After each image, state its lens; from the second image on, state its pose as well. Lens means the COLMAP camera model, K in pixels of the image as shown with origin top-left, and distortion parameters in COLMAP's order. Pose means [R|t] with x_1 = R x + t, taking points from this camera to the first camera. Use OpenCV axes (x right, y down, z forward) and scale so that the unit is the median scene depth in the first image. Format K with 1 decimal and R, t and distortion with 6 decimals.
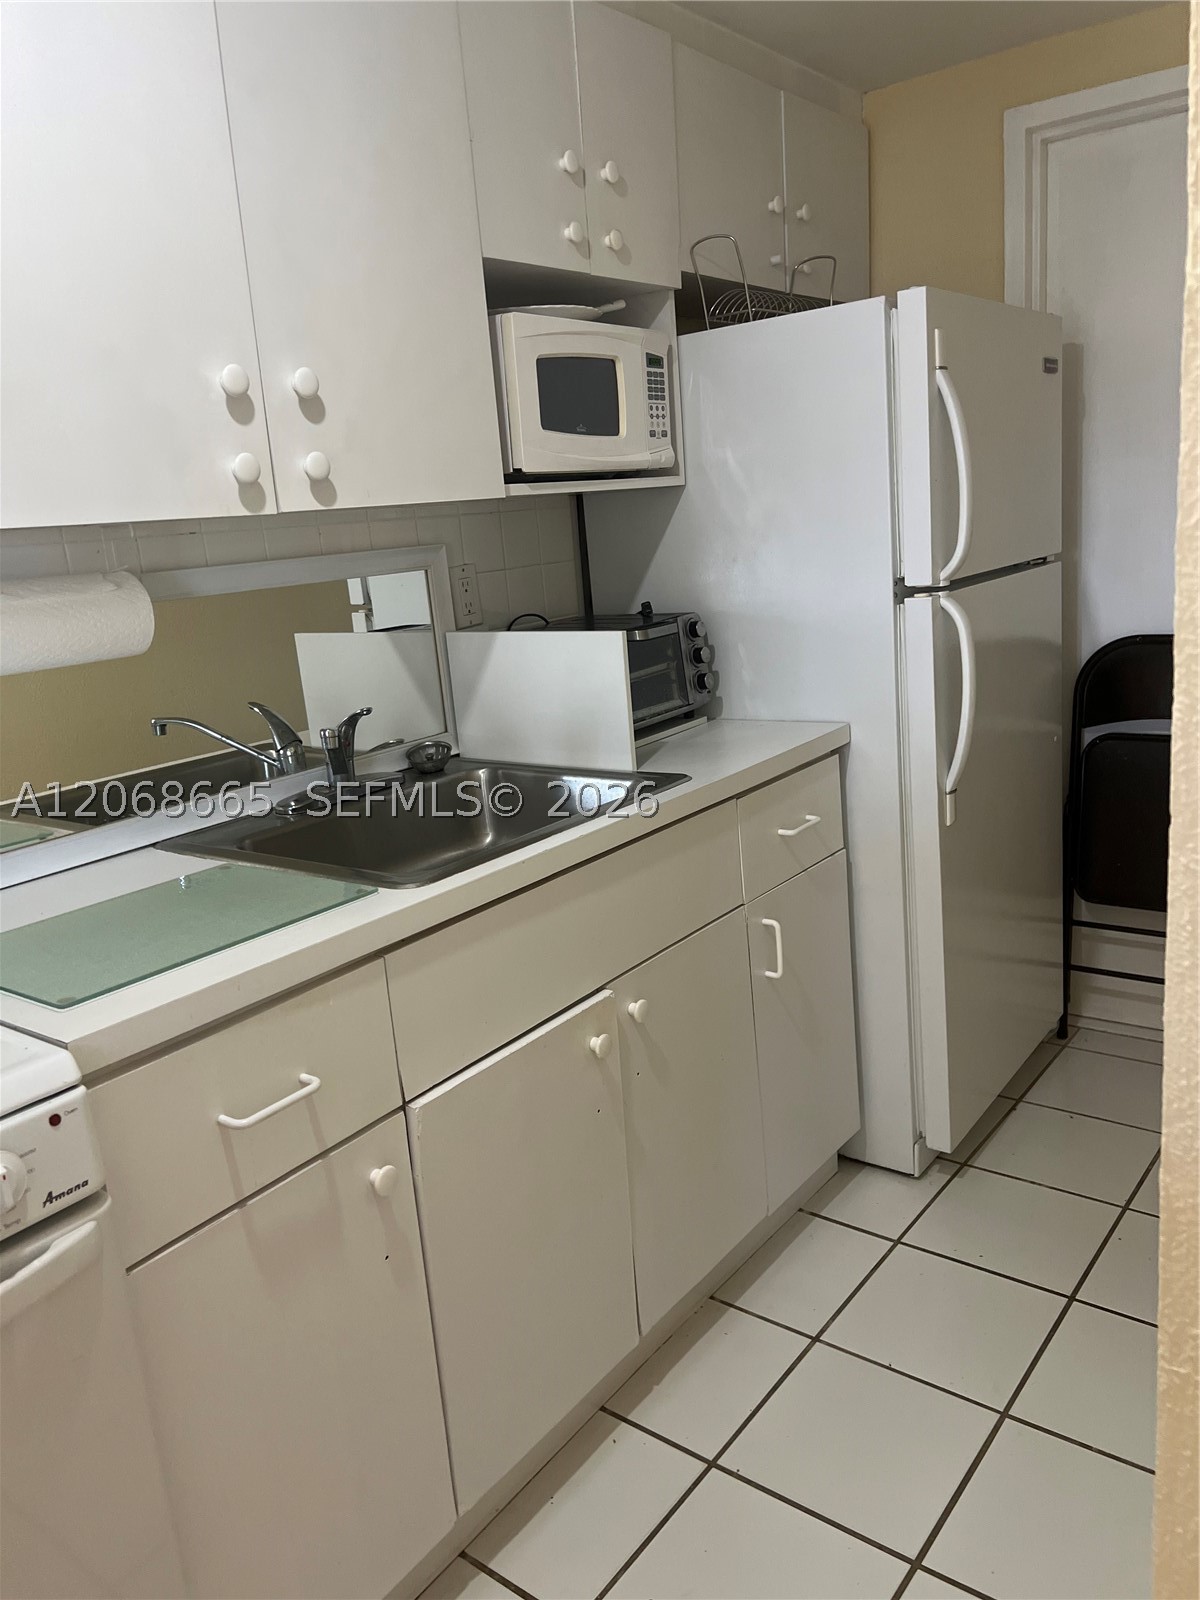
lens RADIAL K [[1206.0, 0, 617.7], [0, 1206.0, 790.1], [0, 0, 1]] dist [0.048966, -0.055531]
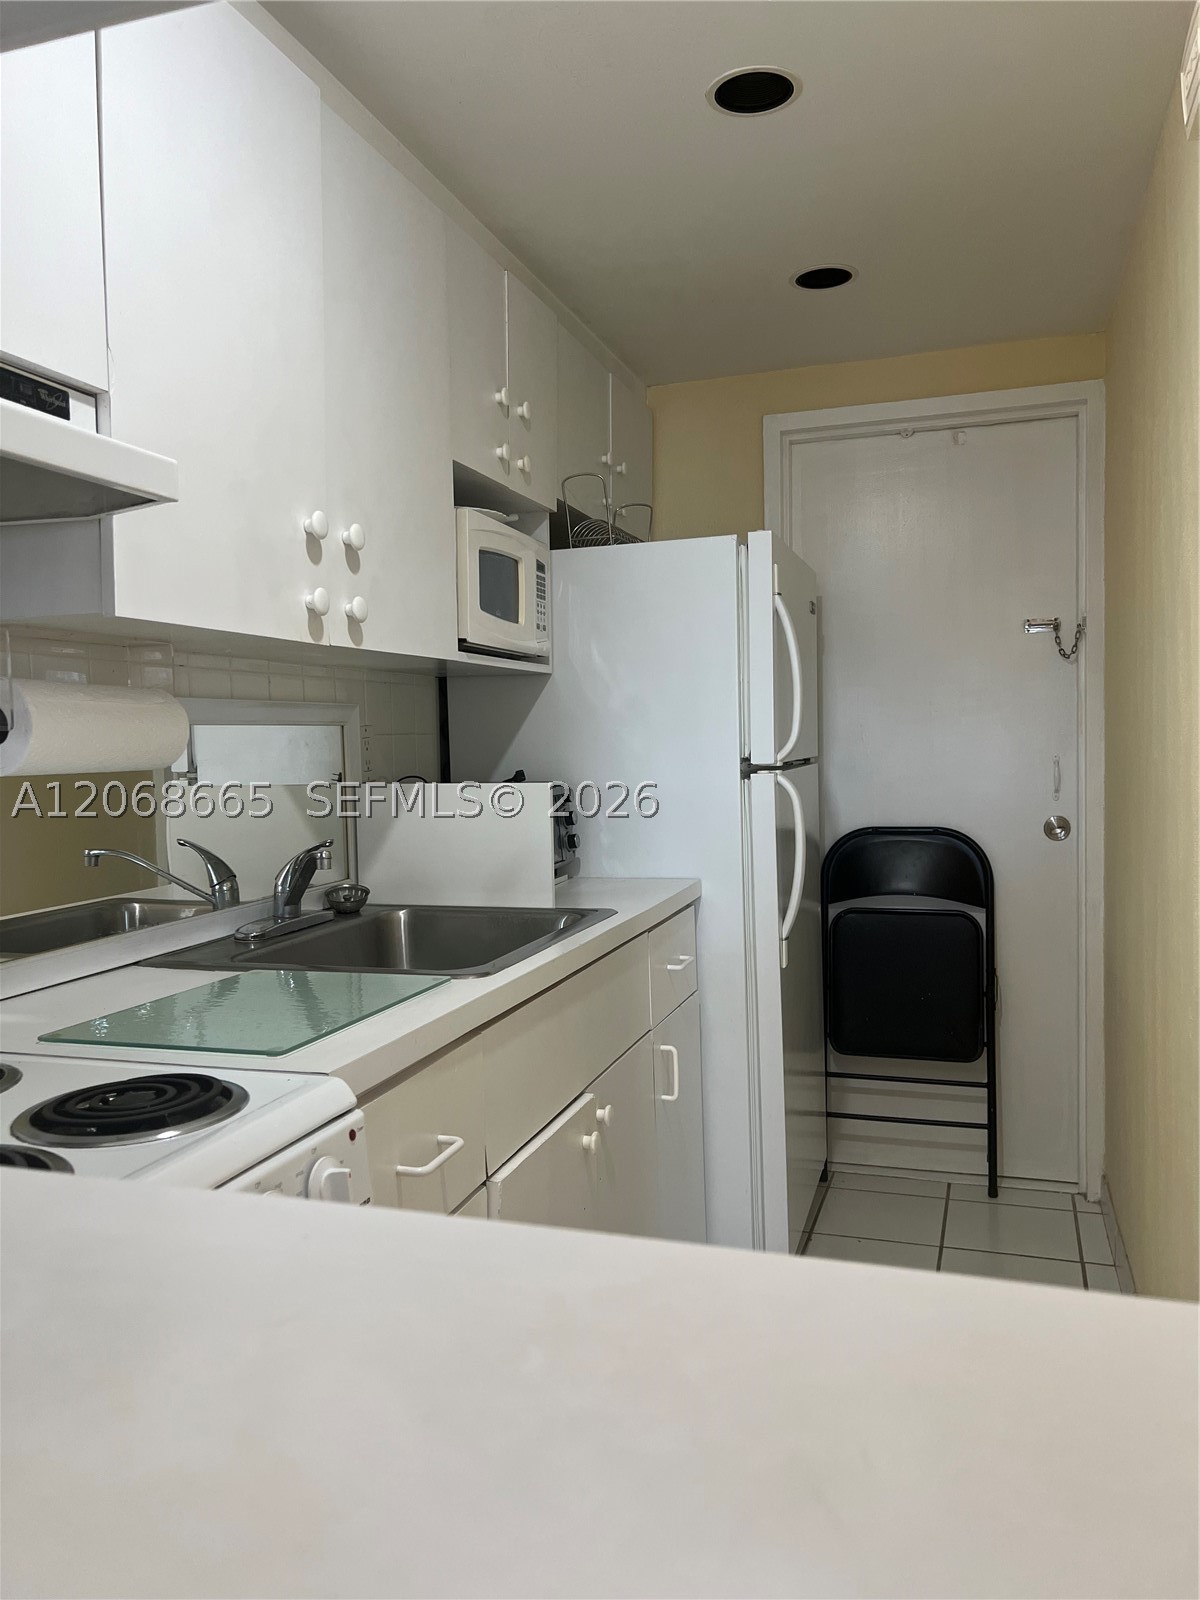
lens RADIAL K [[1206.0, 0, 584.0], [0, 1206.0, 798.6], [0, 0, 1]] dist [0.048966, -0.055531]
pose [[0.946530, 0.045452, 0.319398, -0.321842], [0.016878, 0.981693, -0.189719, 0.095878], [-0.322174, 0.184965, 0.928435, -0.056484]]
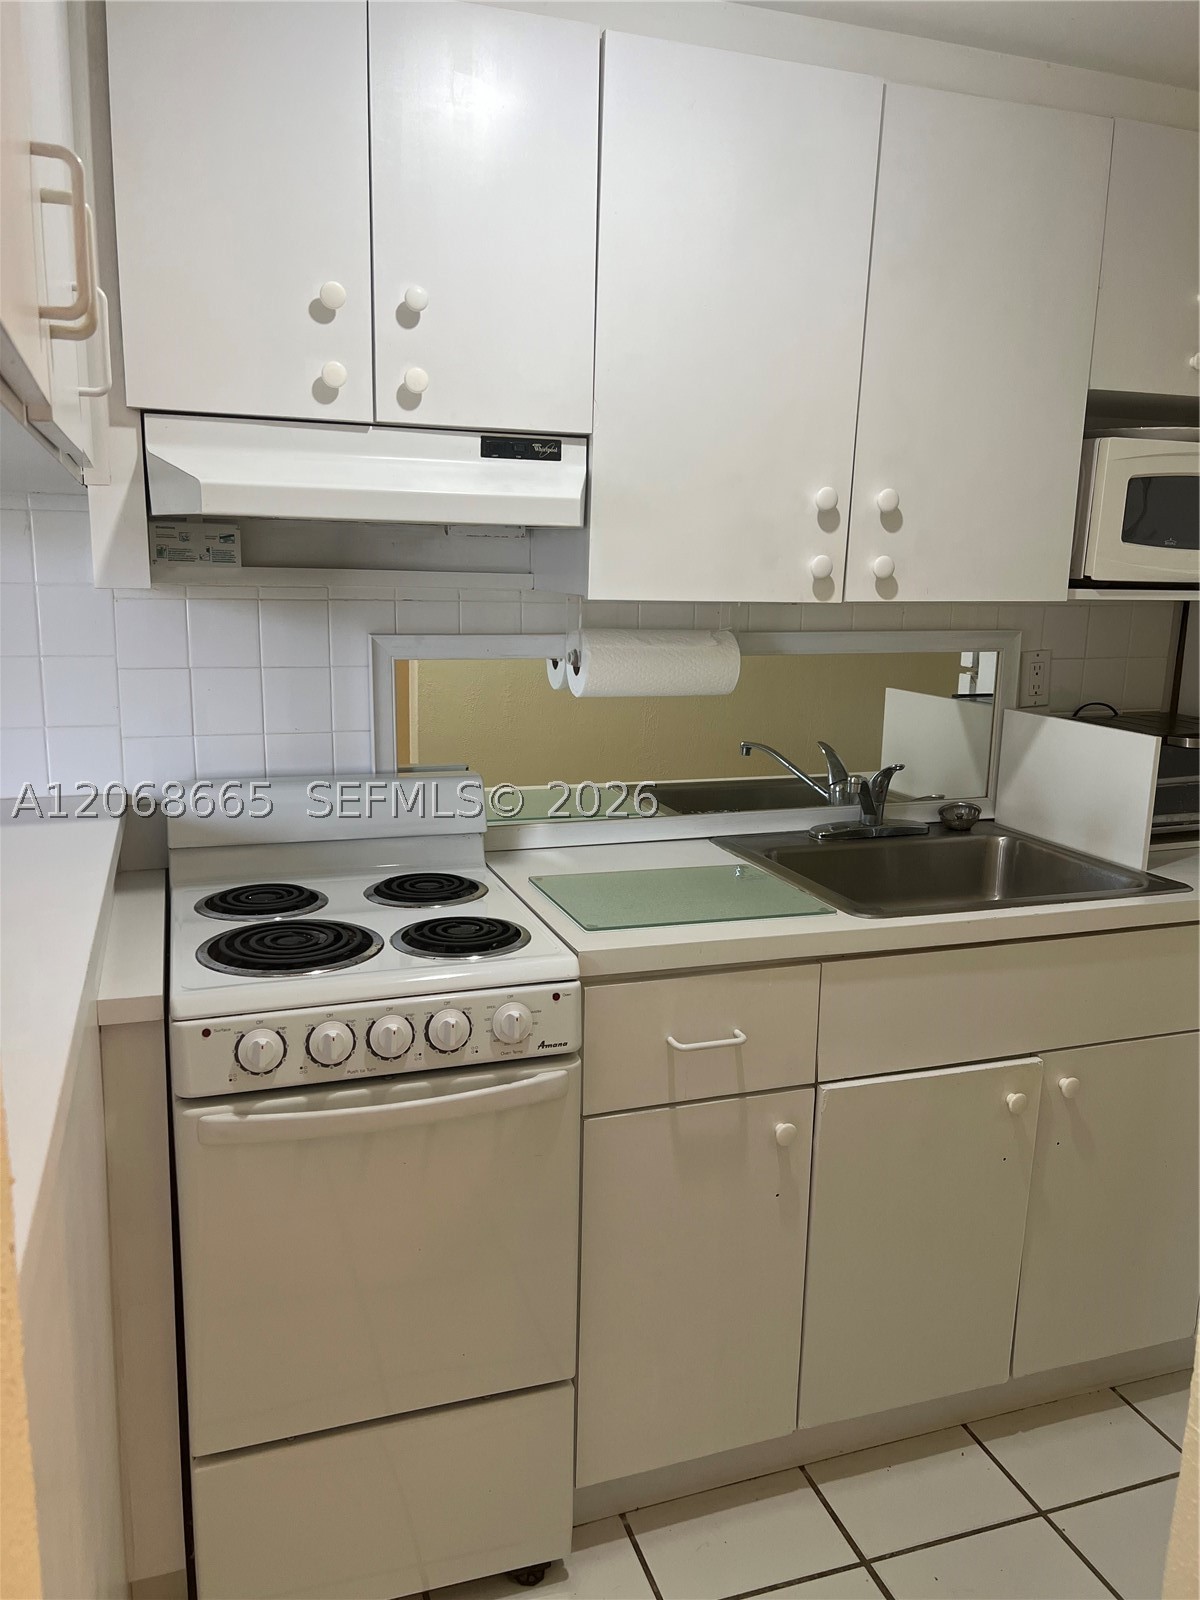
lens RADIAL K [[1206.0, 0, 599.0], [0, 1206.0, 797.5], [0, 0, 1]] dist [0.048966, -0.055531]
pose [[0.821316, 0.203234, -0.533043, 0.176399], [-0.209757, 0.976519, 0.049124, -0.031185], [0.530511, 0.071463, 0.844661, -0.141870]]
